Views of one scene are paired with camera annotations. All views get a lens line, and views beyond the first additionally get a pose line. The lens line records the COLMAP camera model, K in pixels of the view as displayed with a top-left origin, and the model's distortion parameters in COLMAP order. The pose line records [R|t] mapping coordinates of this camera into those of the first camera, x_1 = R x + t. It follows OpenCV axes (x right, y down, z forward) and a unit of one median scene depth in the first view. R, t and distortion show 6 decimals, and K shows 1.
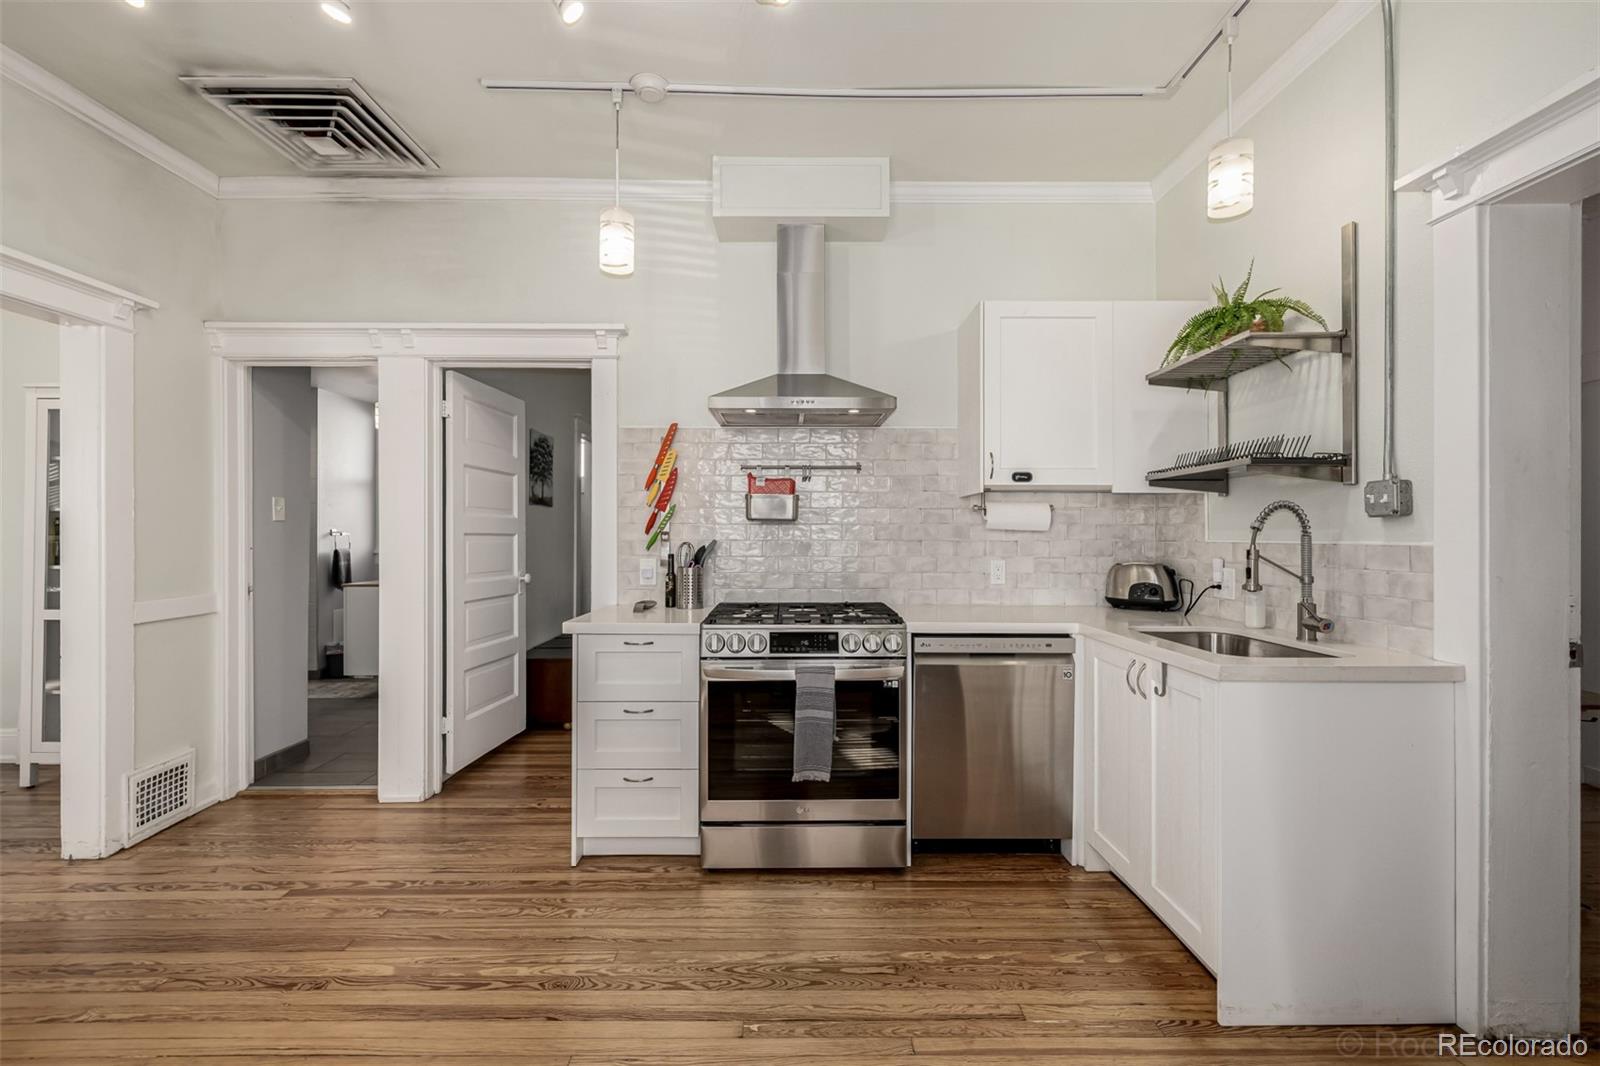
lens RADIAL K [[669.3, 0, 764.5], [0, 669.3, 529.9], [0, 0, 1]] dist [-0.002245, -0.000392]
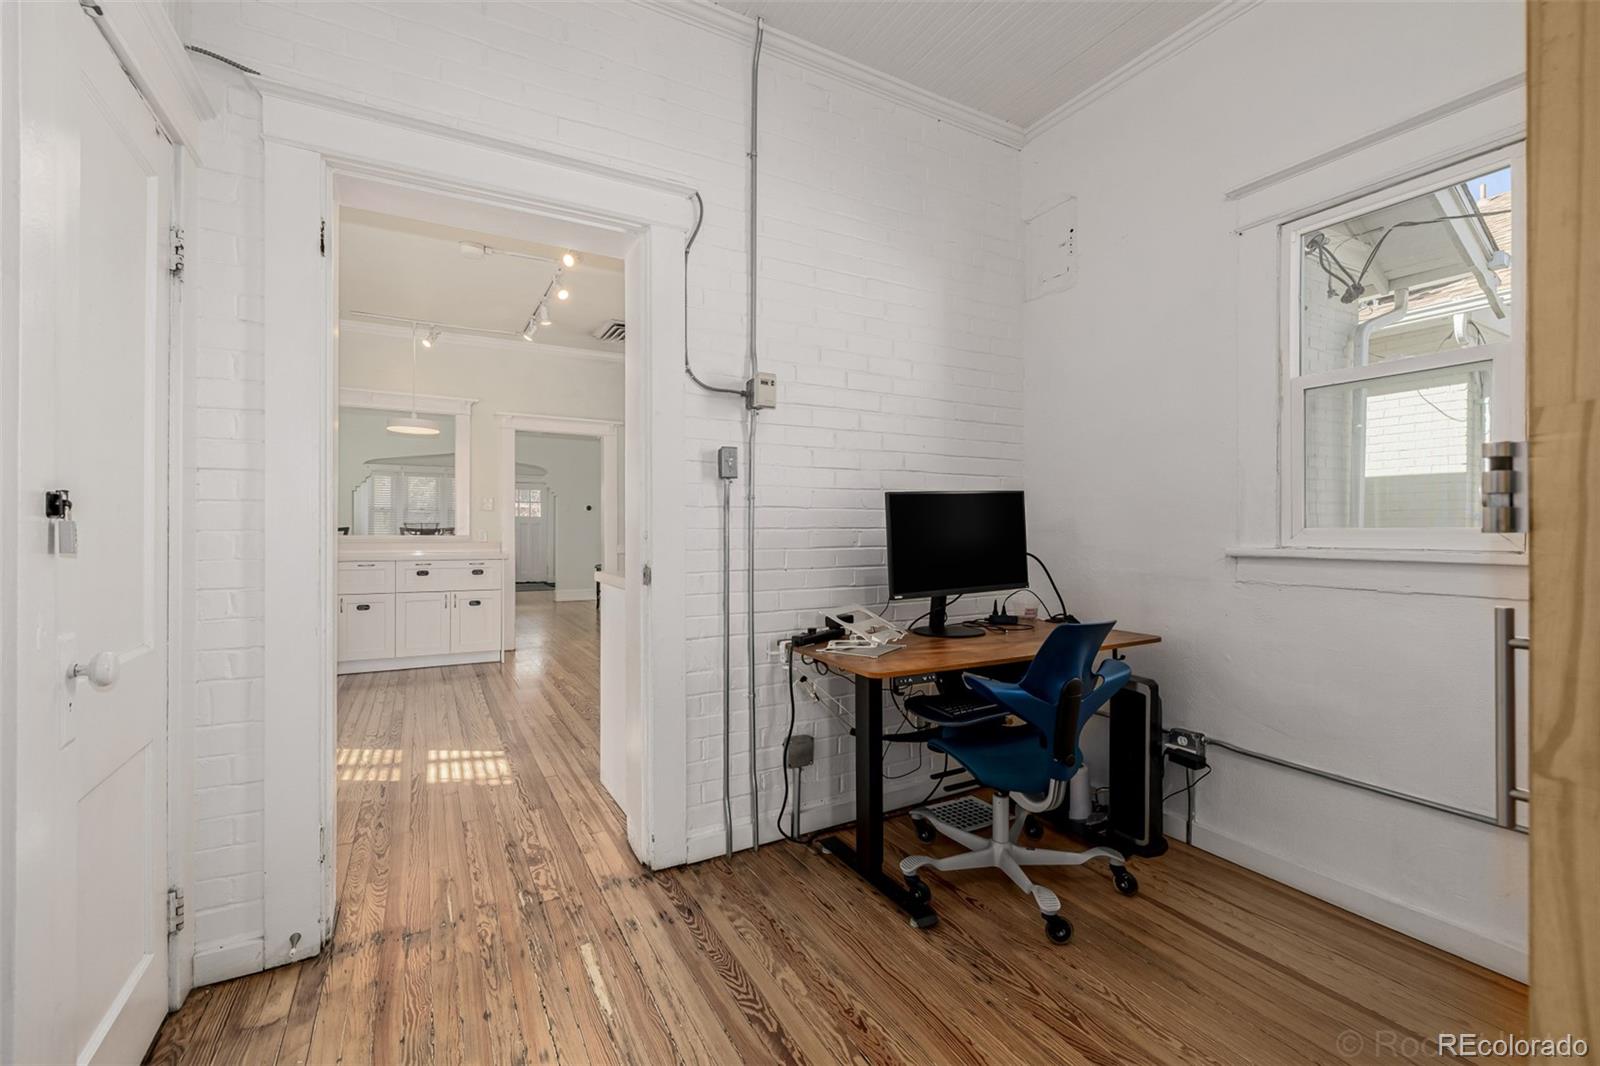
lens RADIAL K [[668.5, 0, 796.4], [0, 668.5, 533.7], [0, 0, 1]] dist [-0.001001, 0.000104]
pose [[0.484402, 0.002669, -0.874841, 1.725305], [-0.001178, 0.999996, 0.002398, 0.070890], [0.874845, -0.000131, 0.484404, 0.432576]]
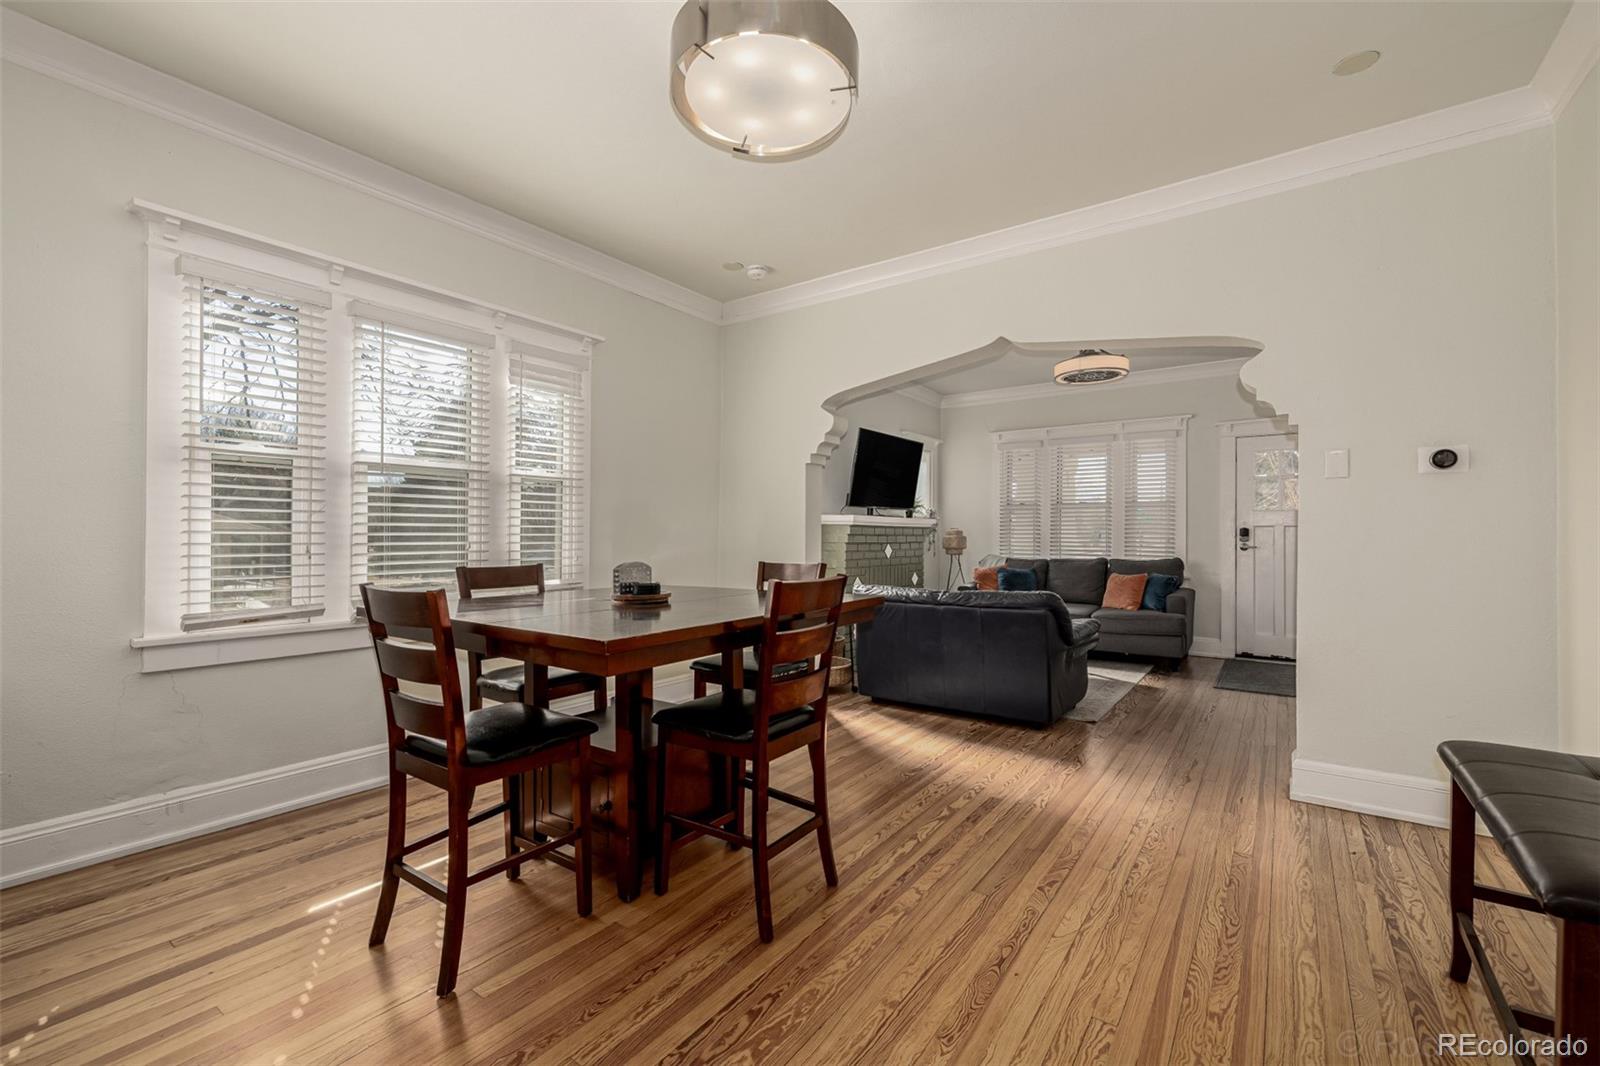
lens RADIAL K [[676.4, 0, 800.0], [0, 676.4, 533.0], [0, 0, 1]] dist [0.001272, 0.000292]
pose [[-0.588943, -0.004751, -0.808160, -1.315744], [-0.001939, 0.999988, -0.004466, 0.040500], [0.808172, -0.001064, -0.588946, 1.181160]]
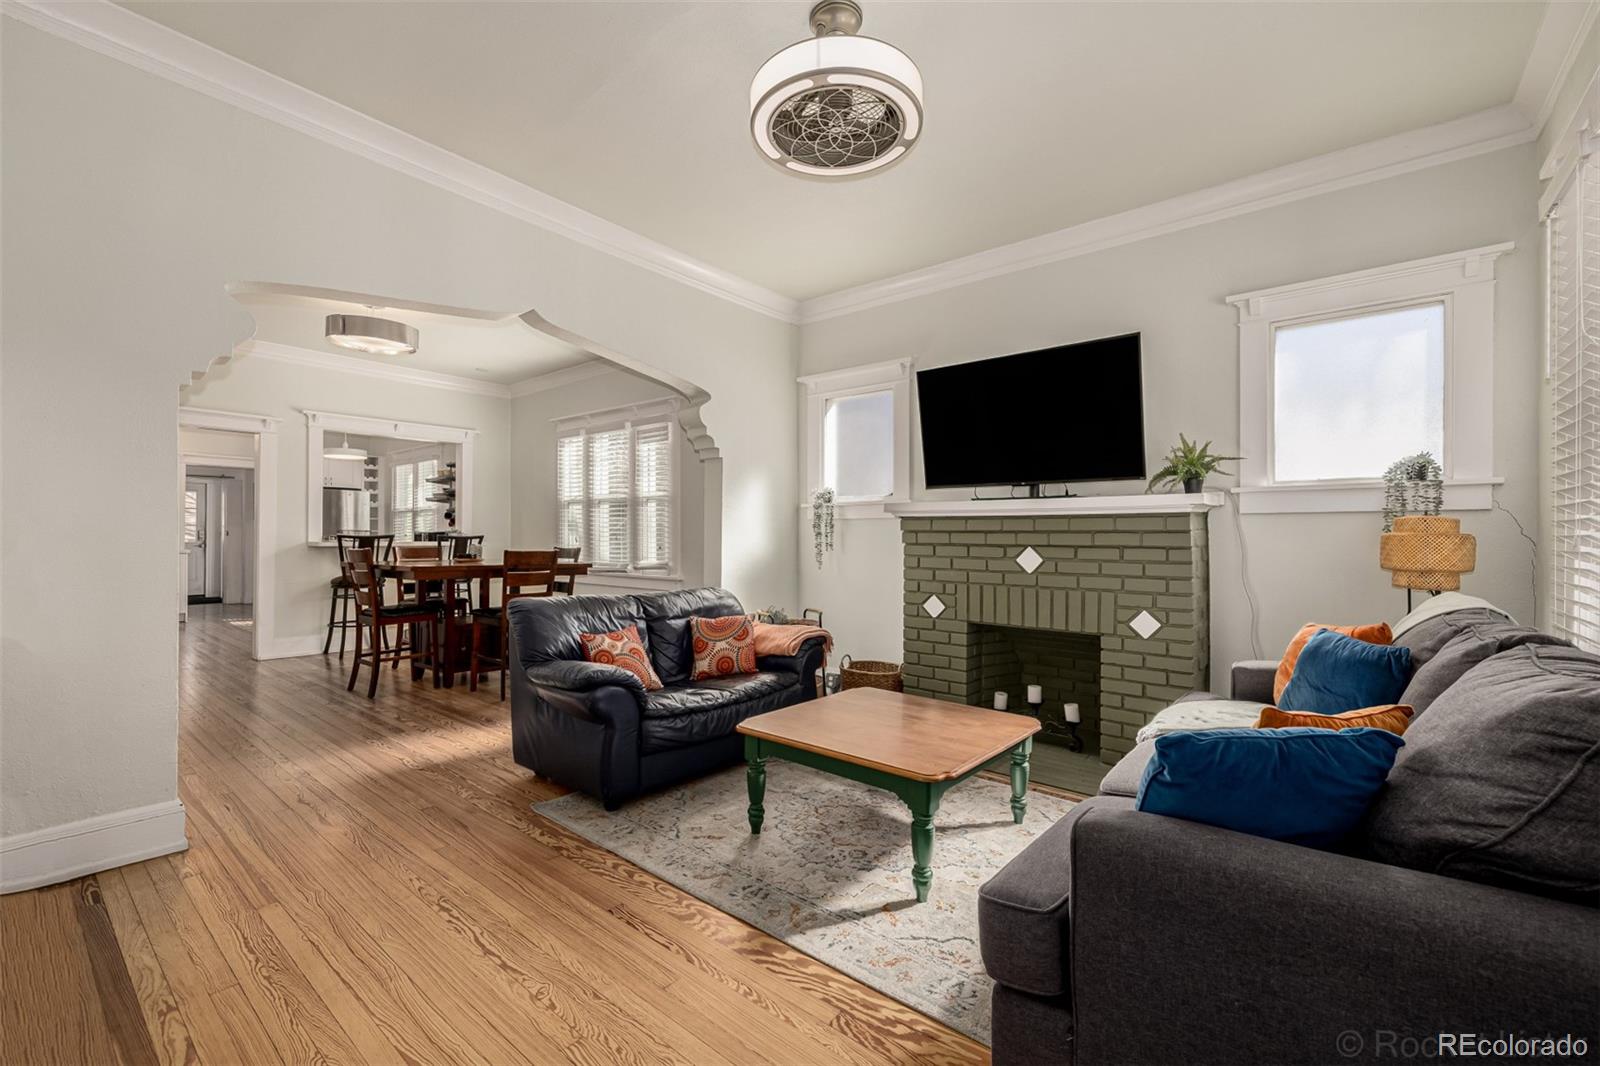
lens RADIAL K [[679.6, 0, 796.1], [0, 679.6, 535.0], [0, 0, 1]] dist [0.001713, 0.000121]
pose [[-0.760515, -0.003190, 0.649313, -4.295552], [-0.007382, 0.999966, -0.003734, 0.053240], [-0.649279, -0.007633, -0.760512, 1.360745]]
